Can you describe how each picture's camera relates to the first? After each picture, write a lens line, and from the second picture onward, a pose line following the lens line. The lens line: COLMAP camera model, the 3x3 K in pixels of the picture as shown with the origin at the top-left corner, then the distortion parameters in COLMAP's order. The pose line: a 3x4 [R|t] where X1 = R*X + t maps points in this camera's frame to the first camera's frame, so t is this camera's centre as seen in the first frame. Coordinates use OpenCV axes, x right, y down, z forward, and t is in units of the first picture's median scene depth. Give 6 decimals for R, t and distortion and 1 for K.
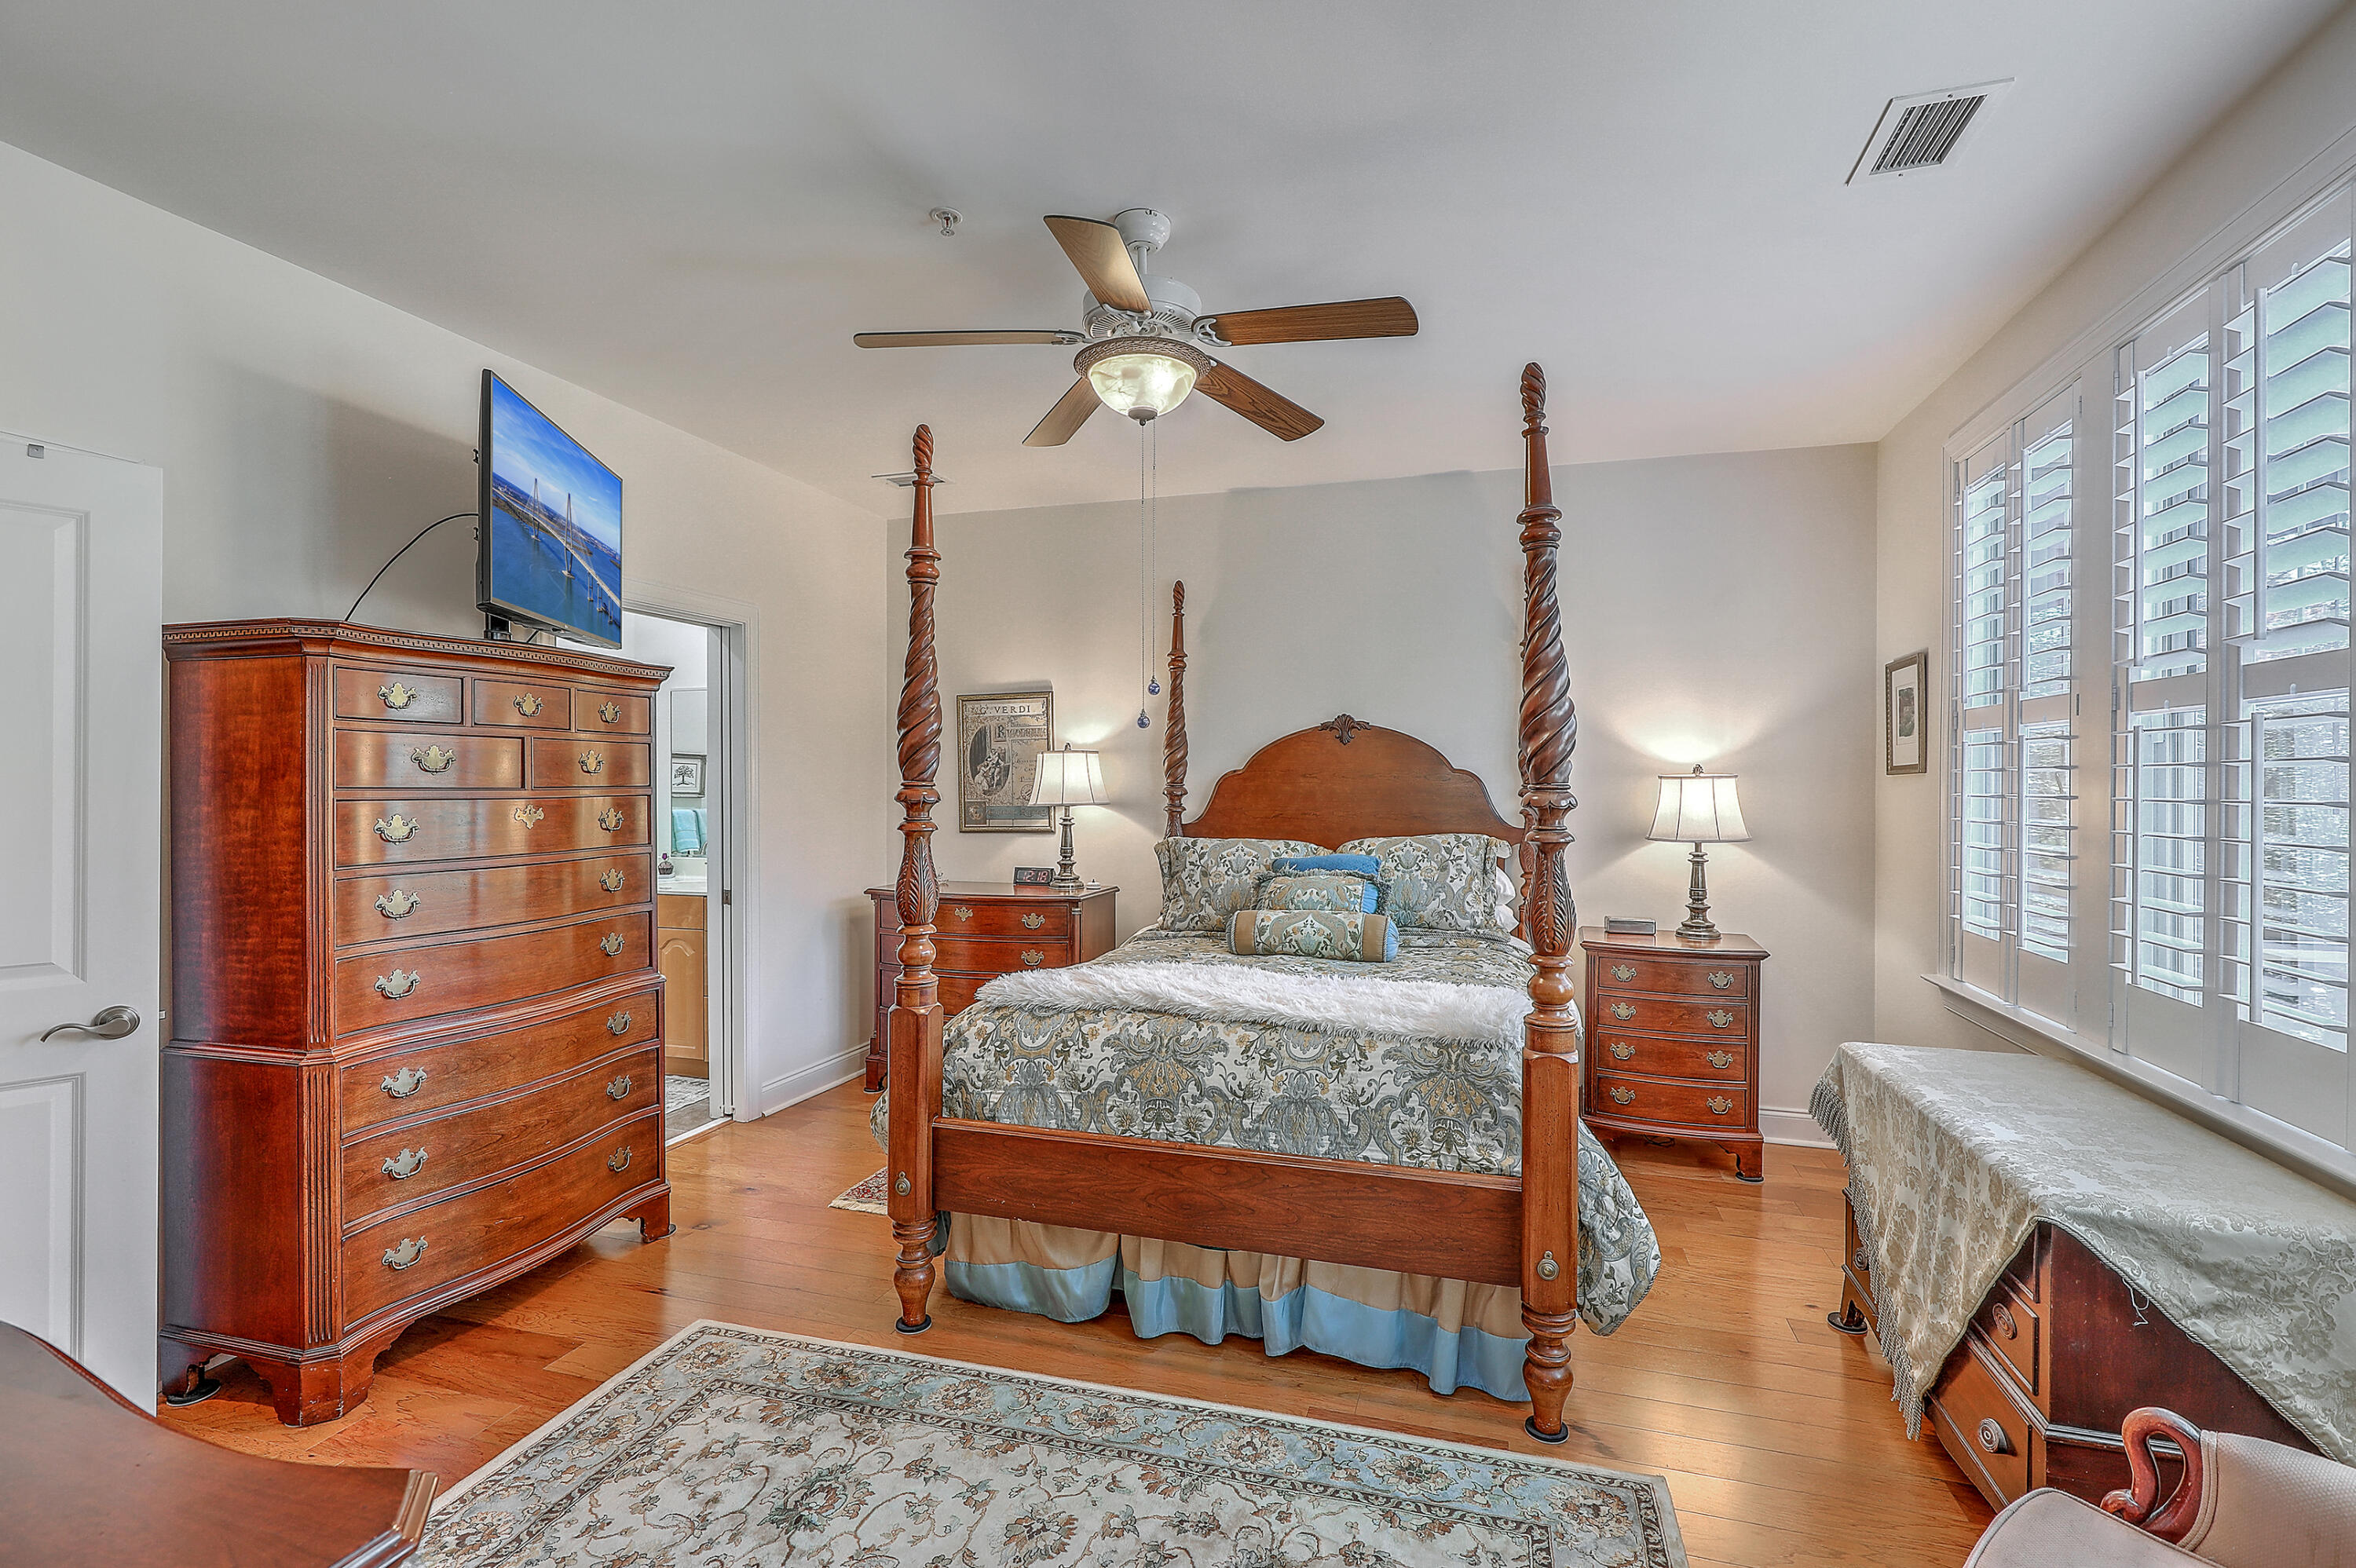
lens RADIAL K [[1061.3, 0, 1221.8], [0, 1061.3, 782.3], [0, 0, 1]] dist [0.000308, -0.000669]
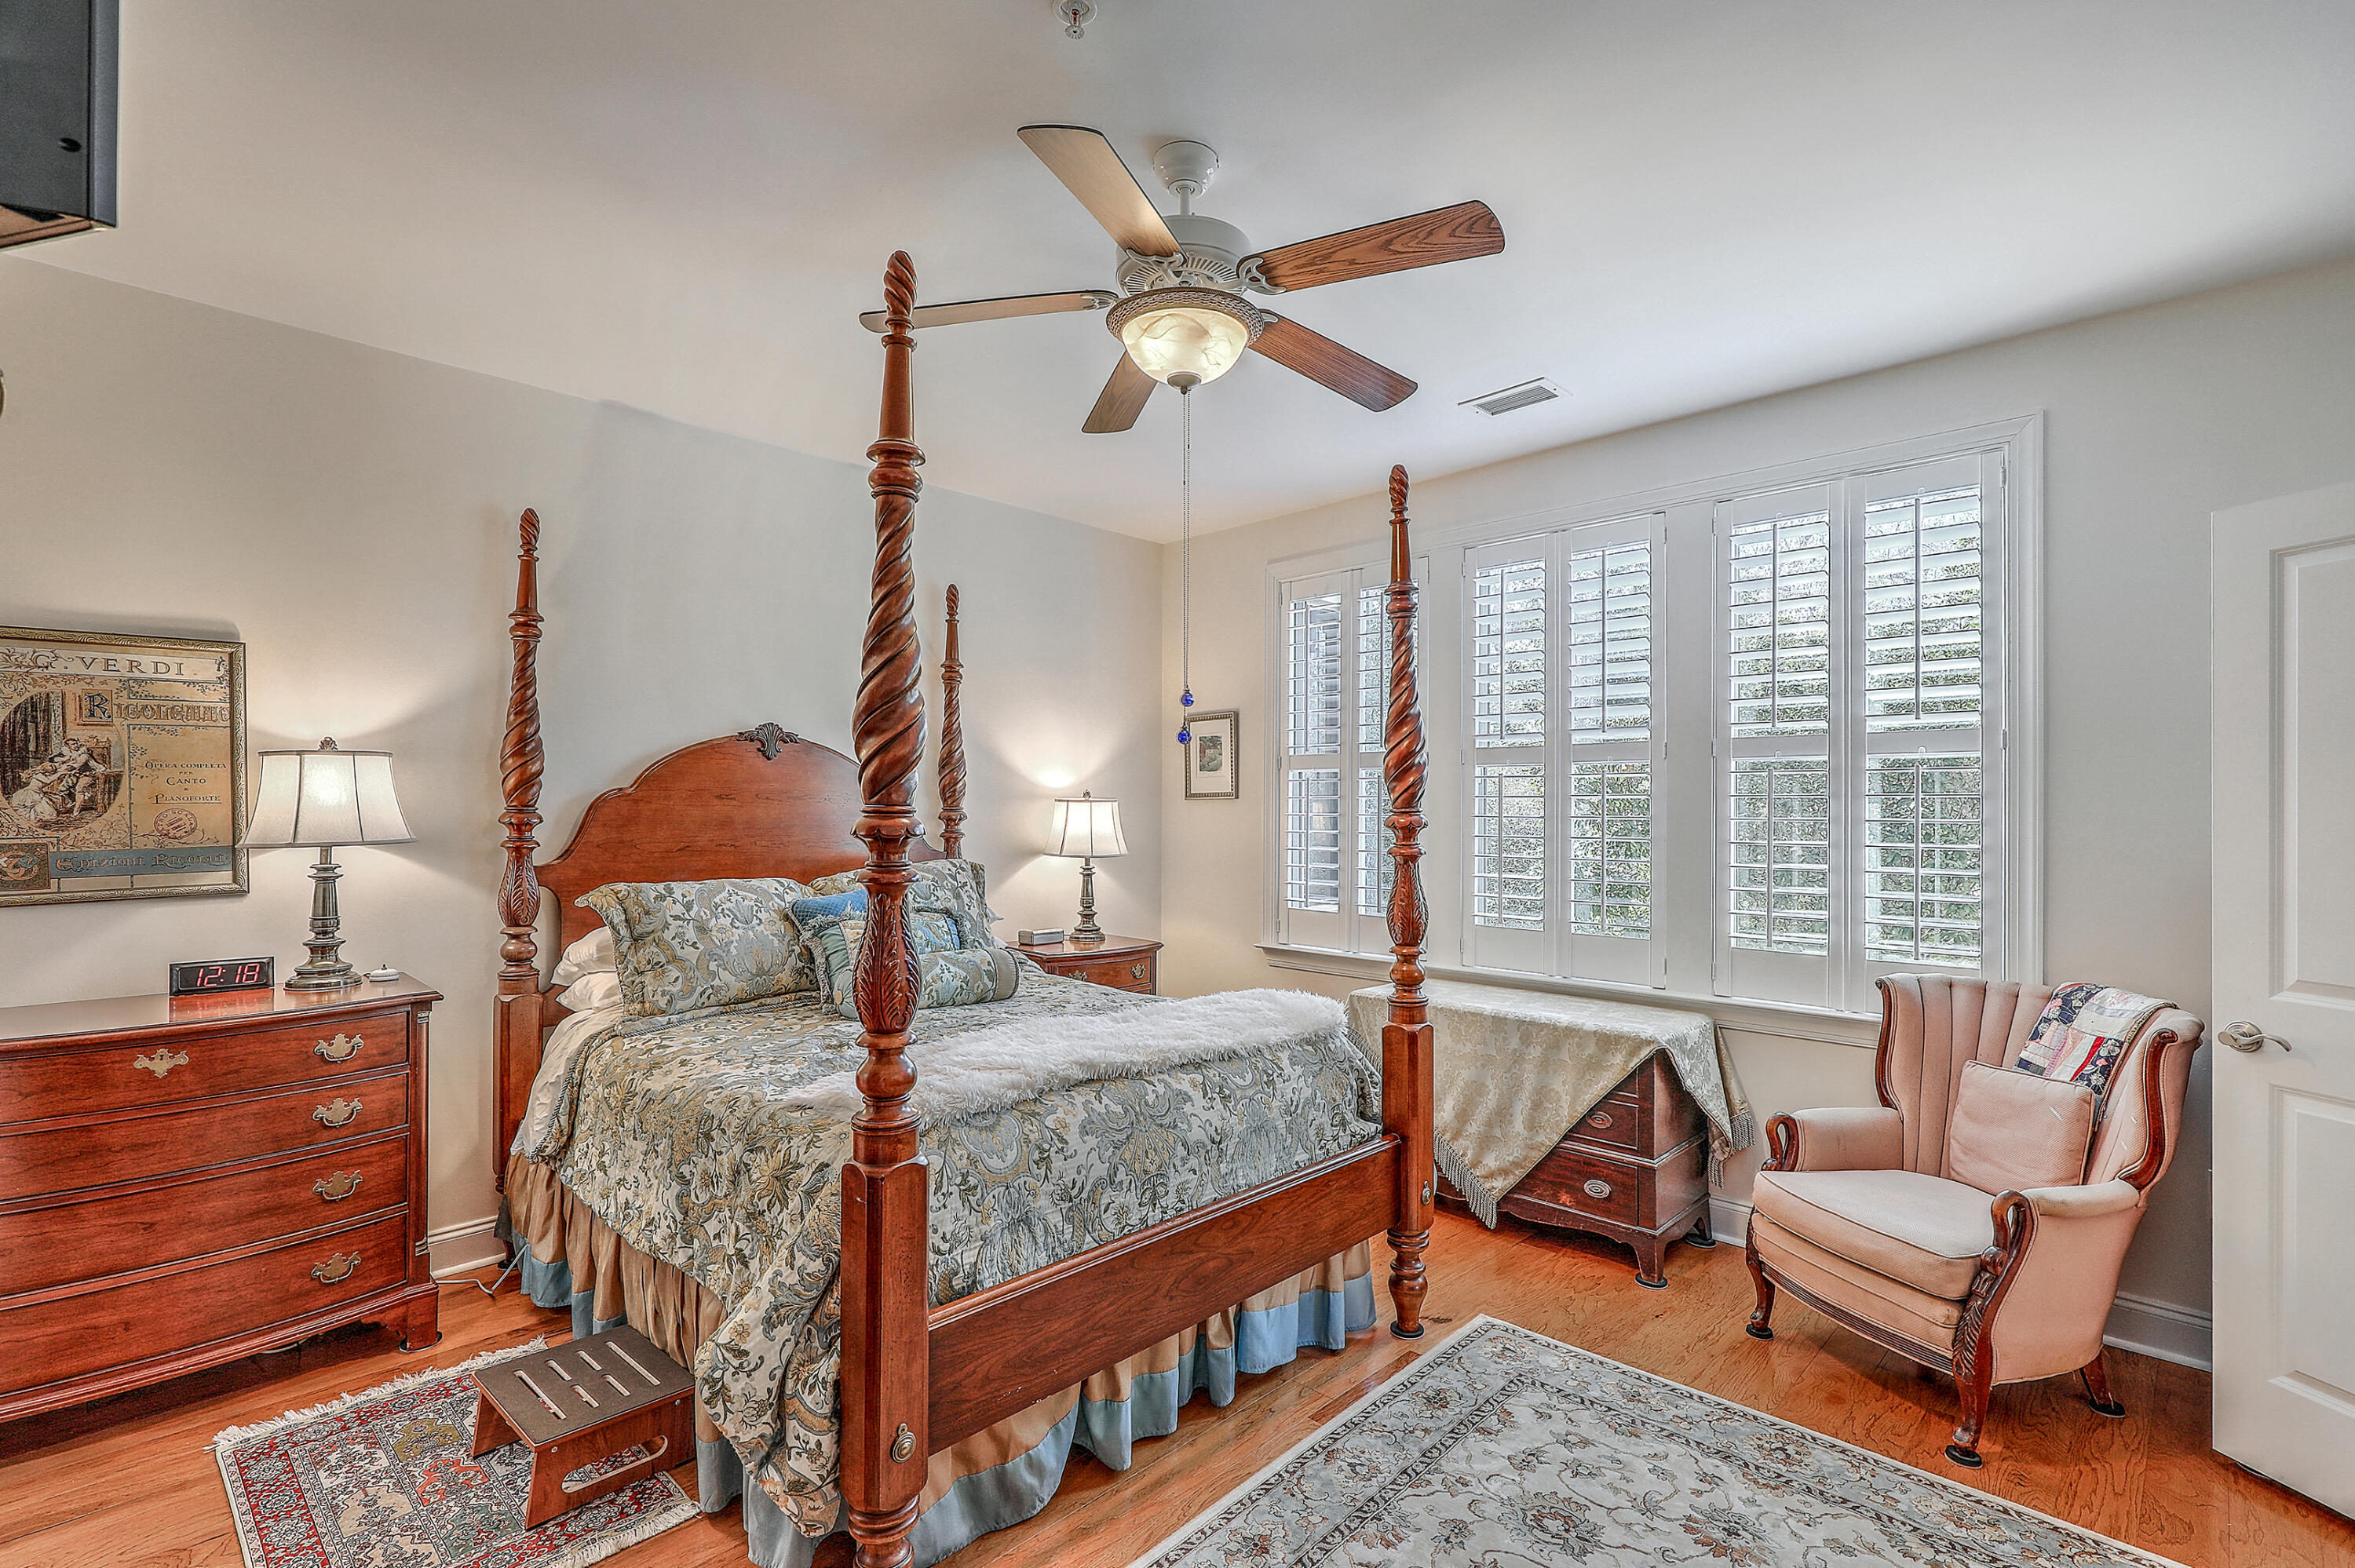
lens RADIAL K [[1060.8, 0, 1177.0], [0, 1060.8, 799.5], [0, 0, 1]] dist [0.000308, -0.000669]
pose [[0.473993, 0.004892, 0.880515, -0.514996], [-0.001268, 0.999987, -0.004873, -0.000915], [-0.880528, 0.001193, 0.473993, 0.367207]]
